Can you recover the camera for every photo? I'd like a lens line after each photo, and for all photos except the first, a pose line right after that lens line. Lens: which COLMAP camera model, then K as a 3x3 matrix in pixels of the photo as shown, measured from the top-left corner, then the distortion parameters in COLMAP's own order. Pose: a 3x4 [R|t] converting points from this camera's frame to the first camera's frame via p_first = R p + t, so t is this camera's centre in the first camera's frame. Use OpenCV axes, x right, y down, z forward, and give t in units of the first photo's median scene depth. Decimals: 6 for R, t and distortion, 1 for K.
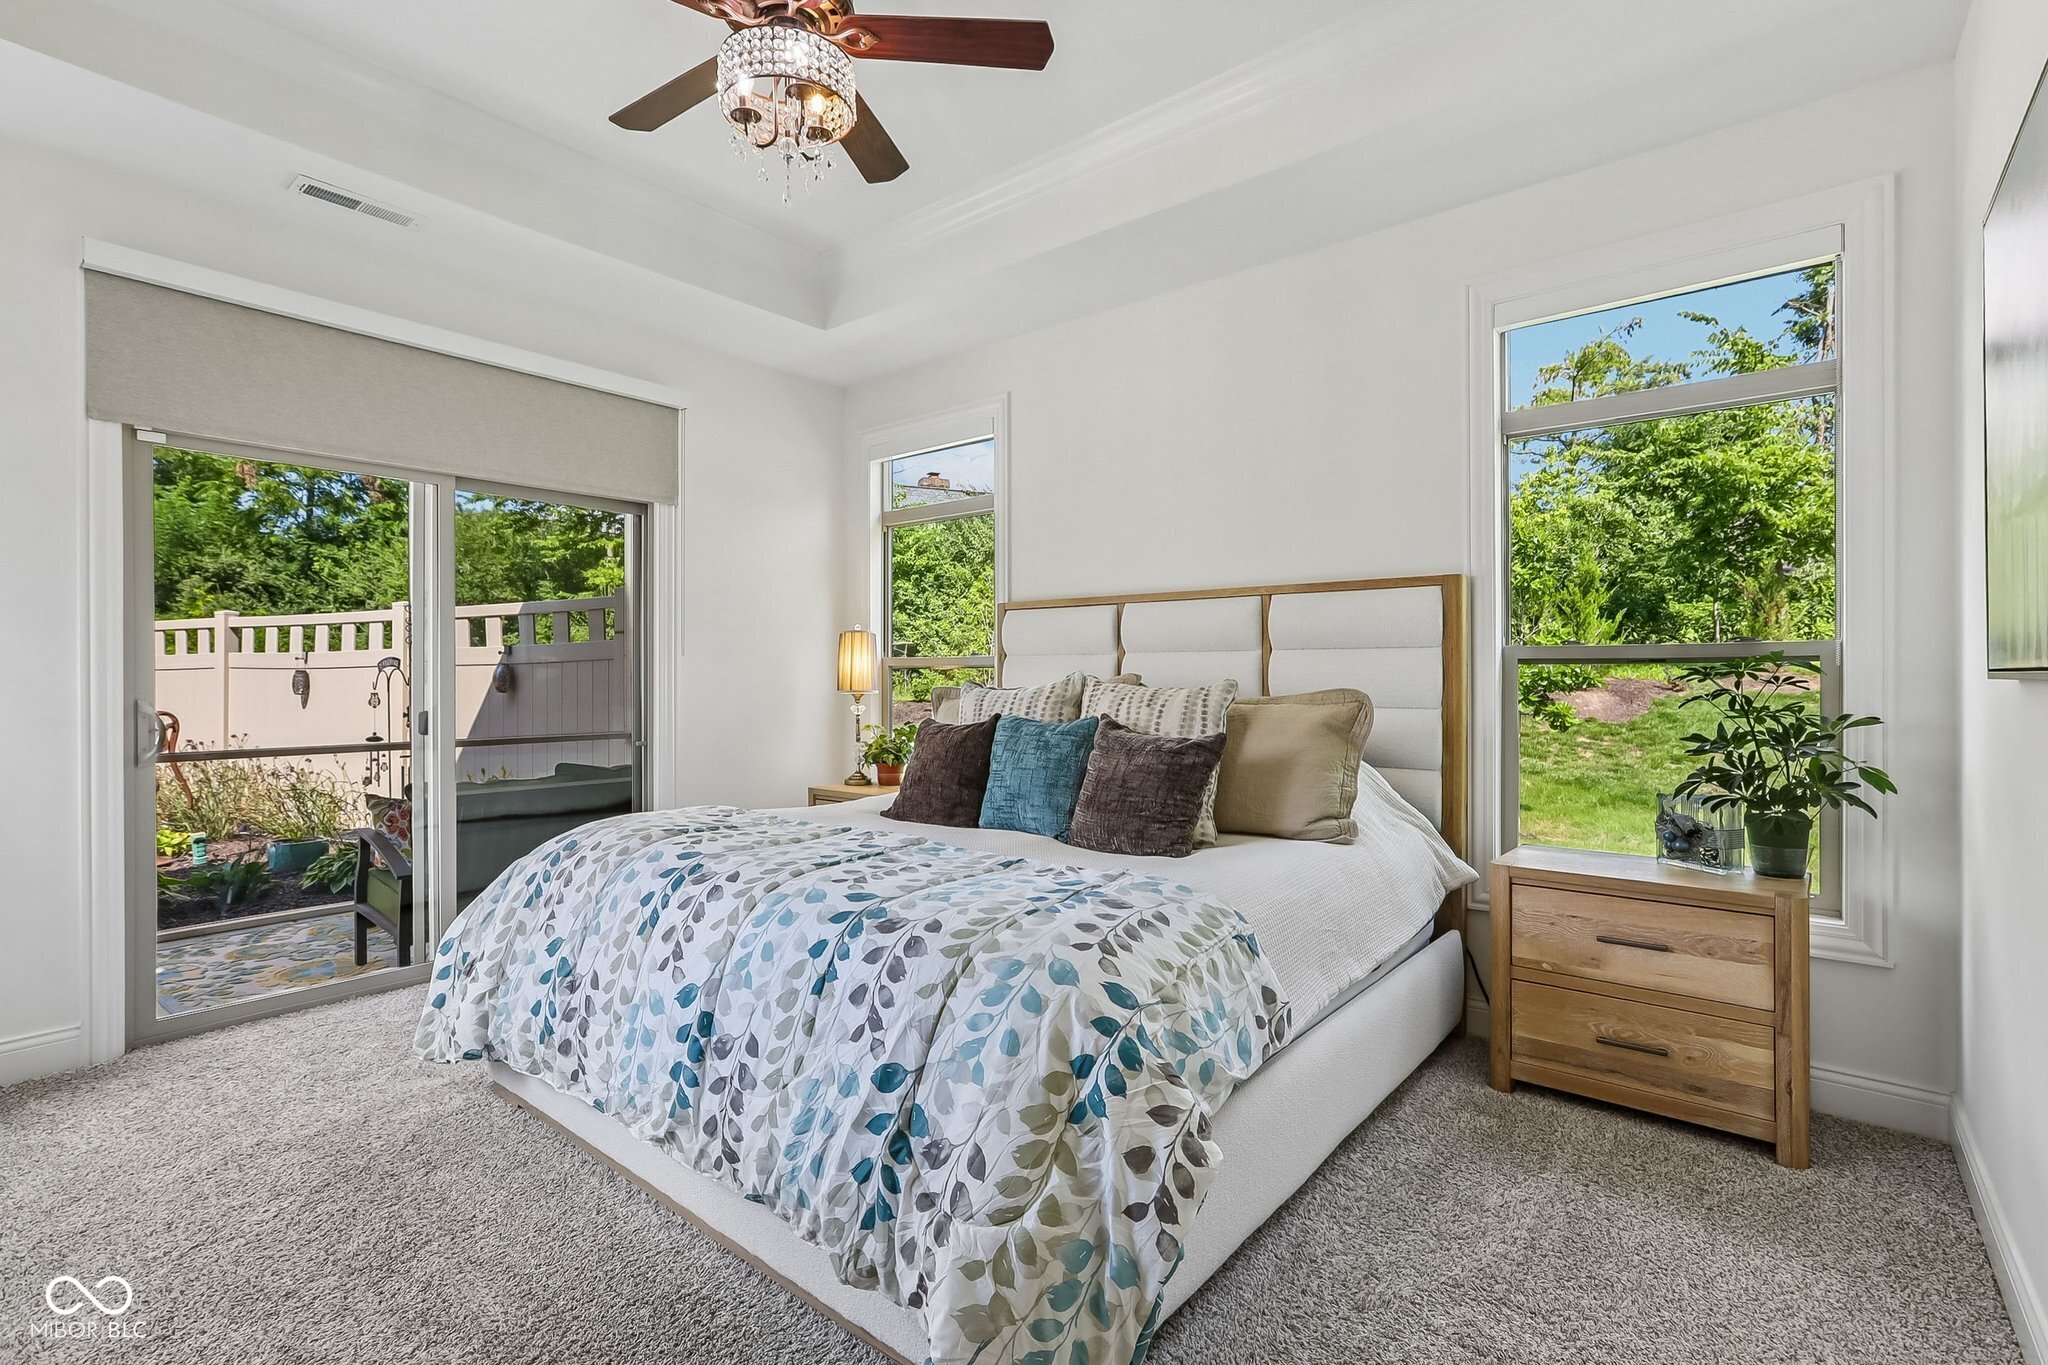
lens RADIAL K [[954.3, 0, 1024.0], [0, 954.3, 682.5], [0, 0, 1]] dist [-0.001746, -0.000137]
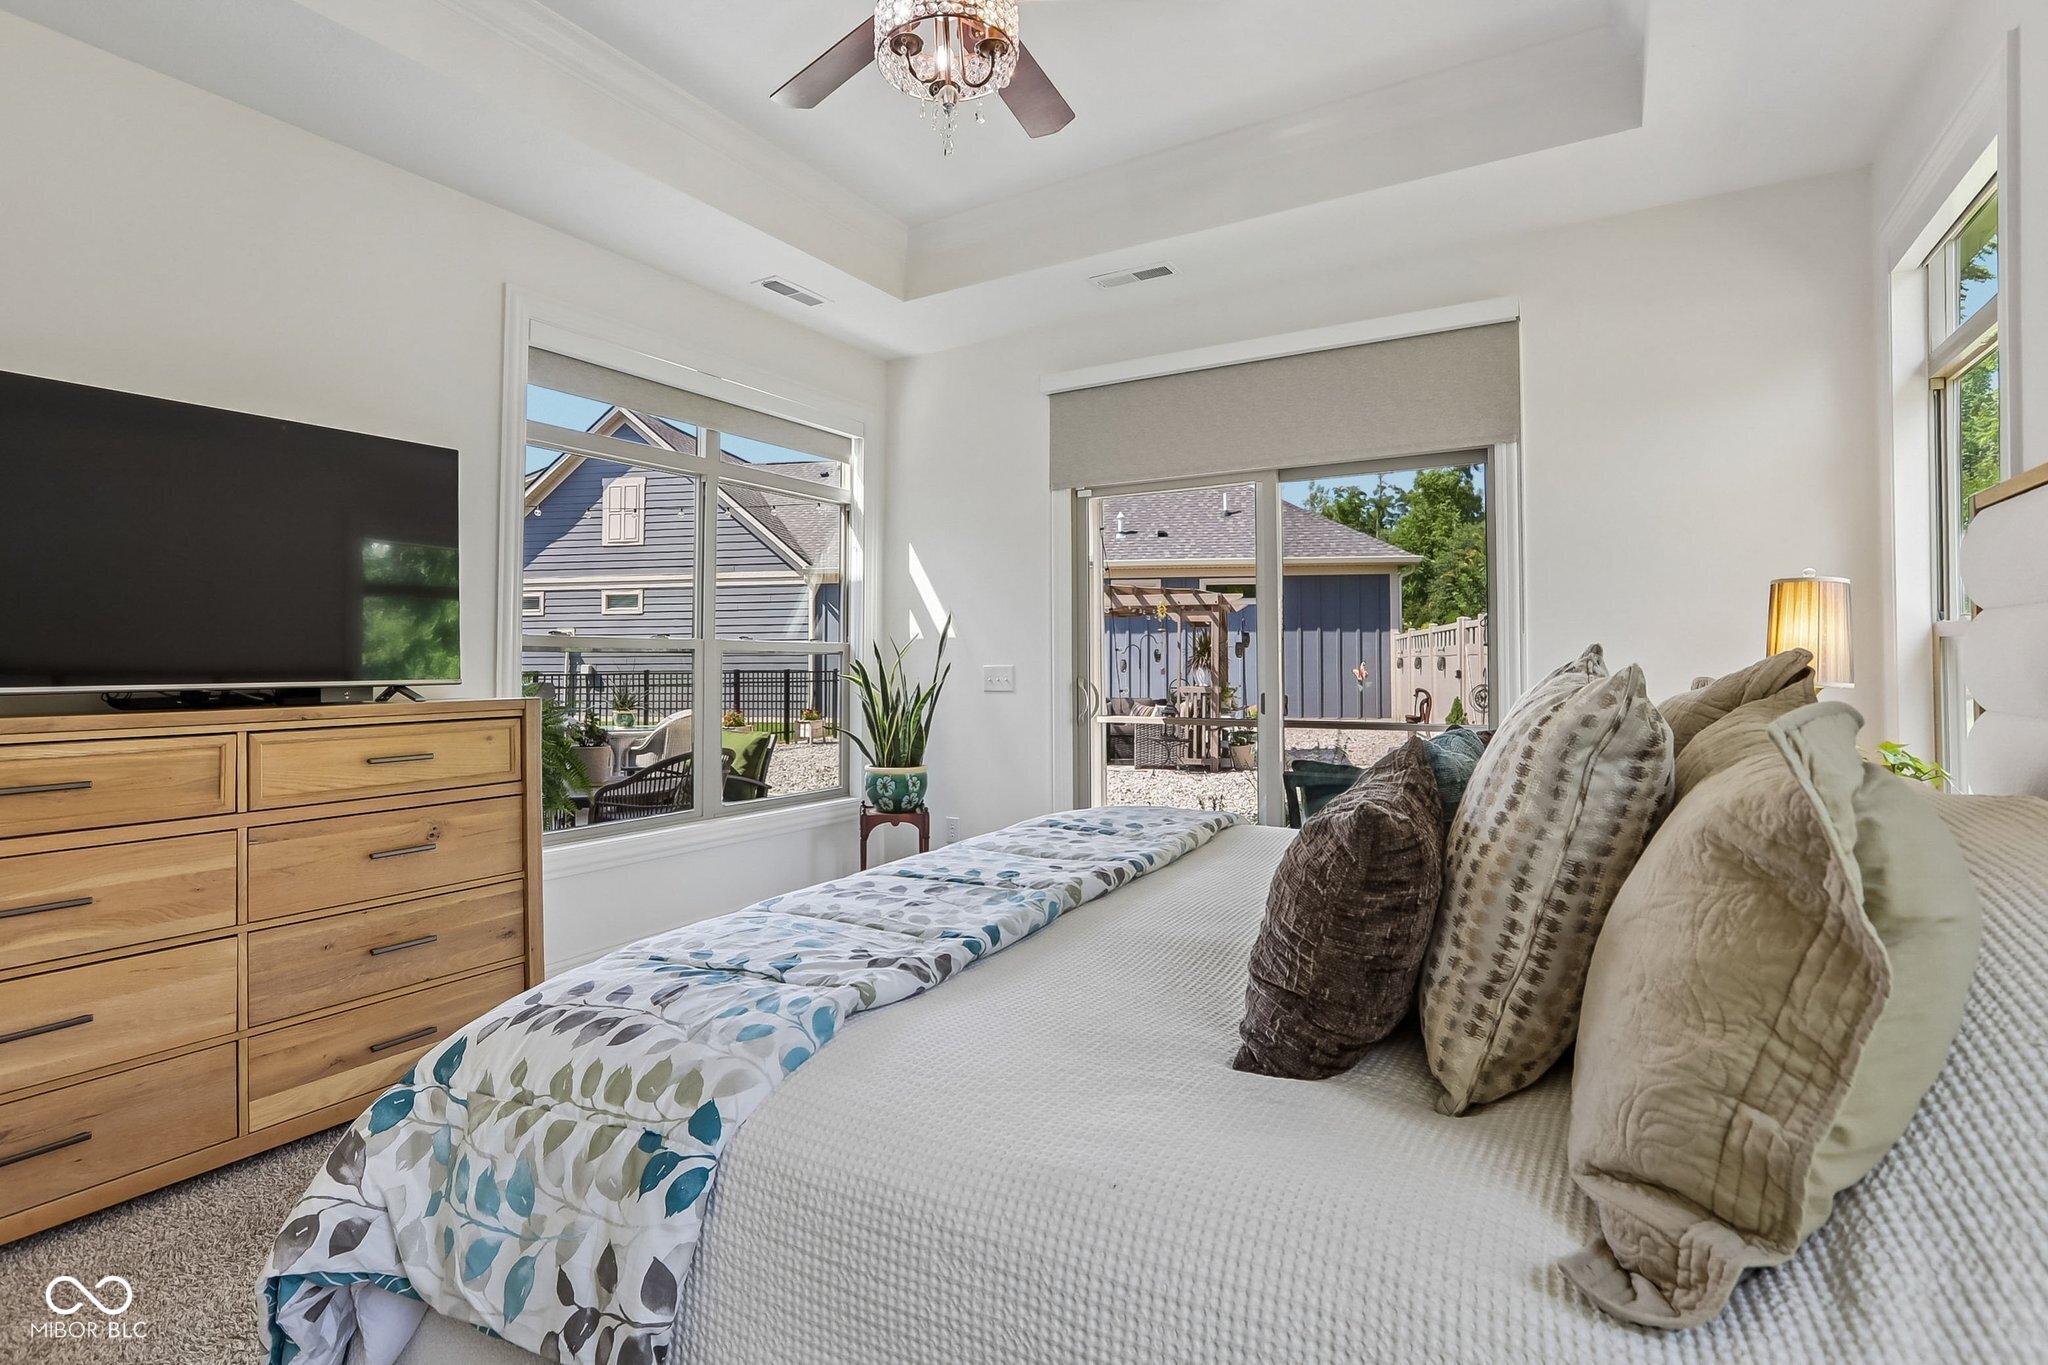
lens RADIAL K [[947.9, 0, 1028.8], [0, 947.9, 649.5], [0, 0, 1]] dist [-0.045507, 0.000118]
pose [[0.150954, -0.013625, -0.988447, 0.465881], [-0.004004, 0.999888, -0.014394, -0.001100], [0.988533, 0.006131, 0.150882, 0.676285]]
